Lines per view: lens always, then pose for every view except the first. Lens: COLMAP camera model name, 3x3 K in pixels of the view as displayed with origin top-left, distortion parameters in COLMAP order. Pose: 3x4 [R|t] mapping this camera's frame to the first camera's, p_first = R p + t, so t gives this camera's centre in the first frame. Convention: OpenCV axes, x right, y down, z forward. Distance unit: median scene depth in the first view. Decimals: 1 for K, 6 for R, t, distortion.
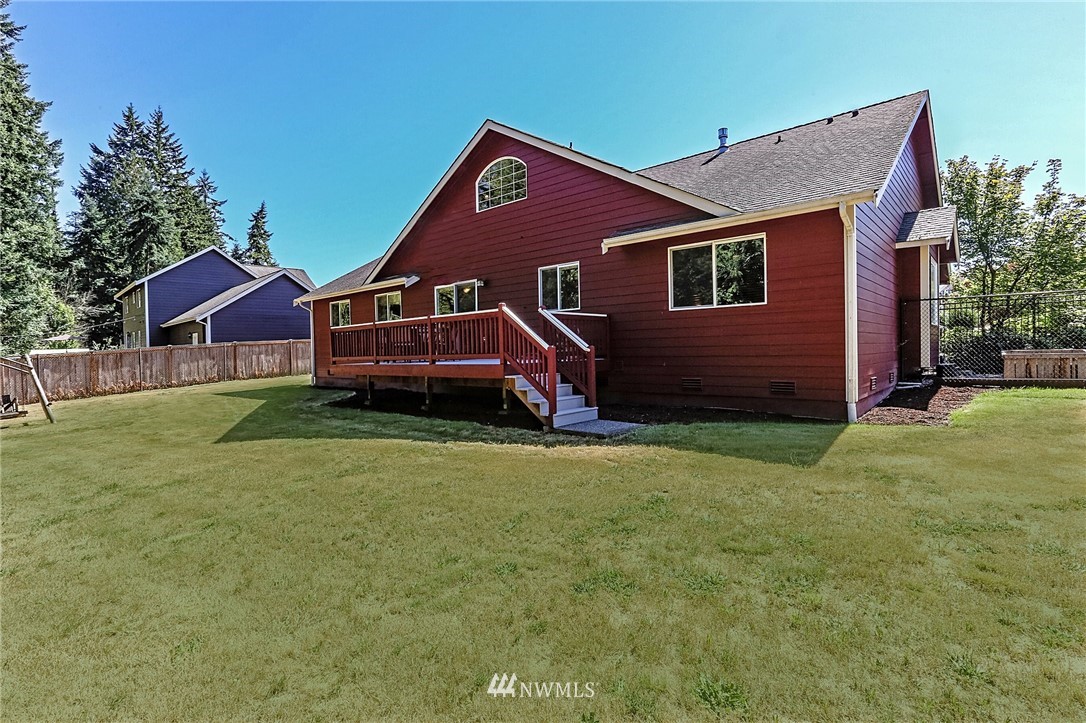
lens RADIAL K [[523.9, 0, 546.8], [0, 523.9, 352.9], [0, 0, 1]] dist [-0.033034, 0.016127]
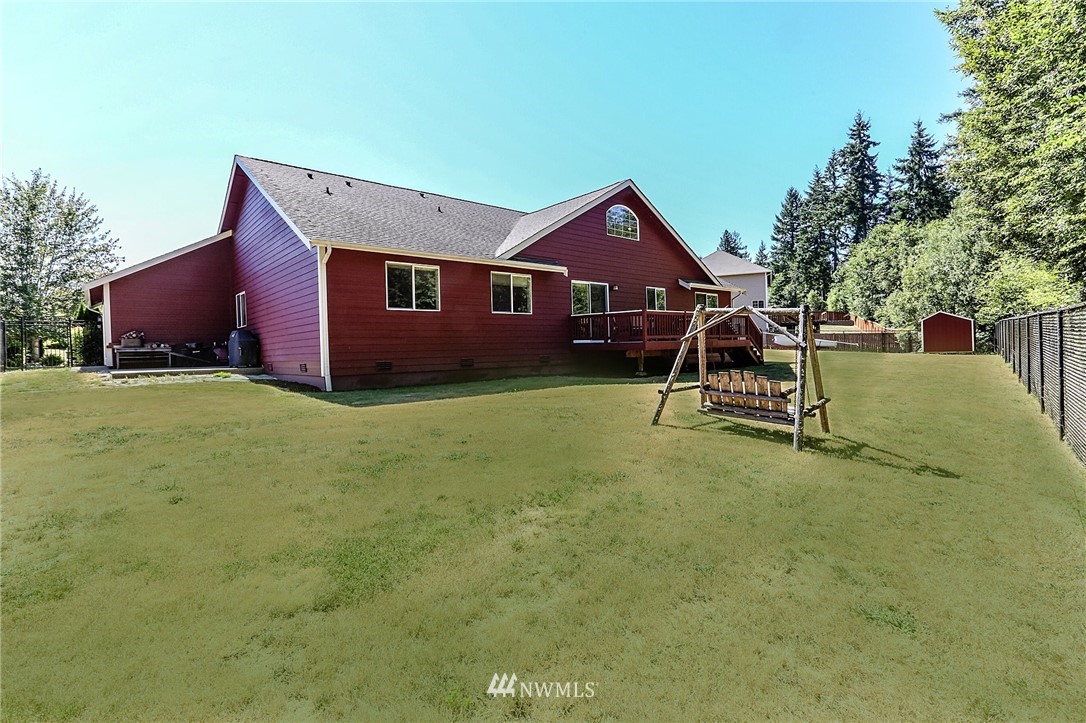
lens RADIAL K [[523.9, 0, 546.8], [0, 523.9, 352.9], [0, 0, 1]] dist [-0.033034, 0.016127]
pose [[0.162269, 0.010663, 0.986689, -0.406754], [0.014598, 0.999806, -0.013206, 0.015467], [-0.986639, 0.016547, 0.162082, 0.252593]]
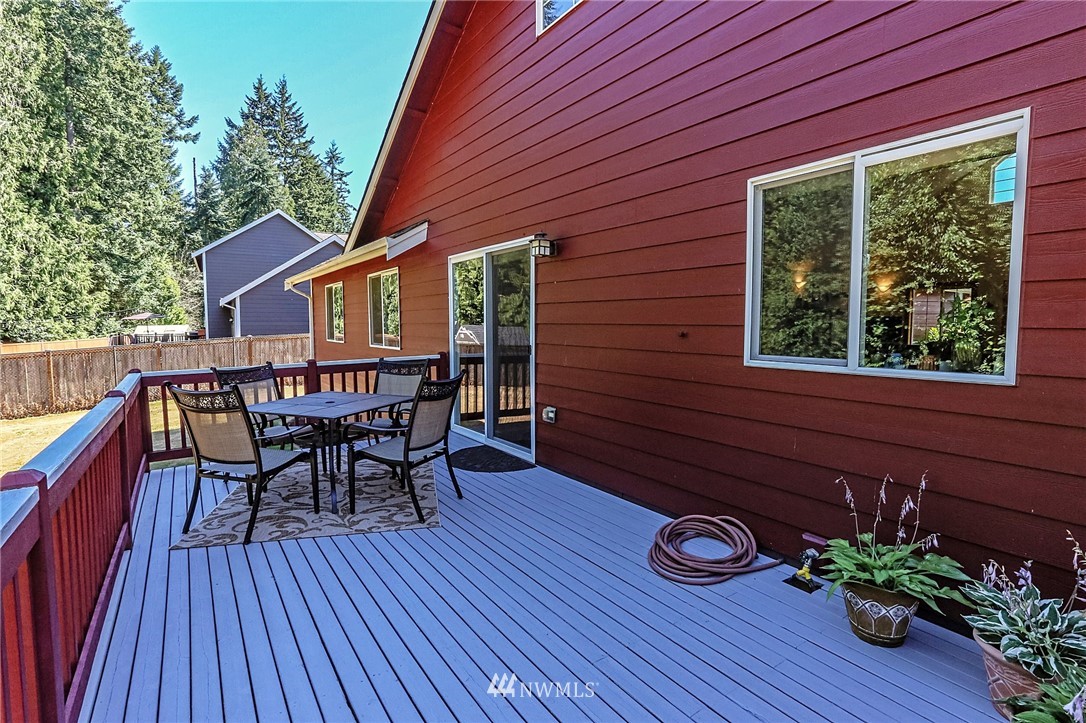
lens RADIAL K [[523.9, 0, 546.8], [0, 523.9, 352.9], [0, 0, 1]] dist [-0.033034, 0.016127]
pose [[0.971199, 0.035321, -0.235637, -0.011483], [-0.021807, 0.997977, 0.059711, -0.022912], [0.237270, -0.052852, 0.970005, 0.179287]]
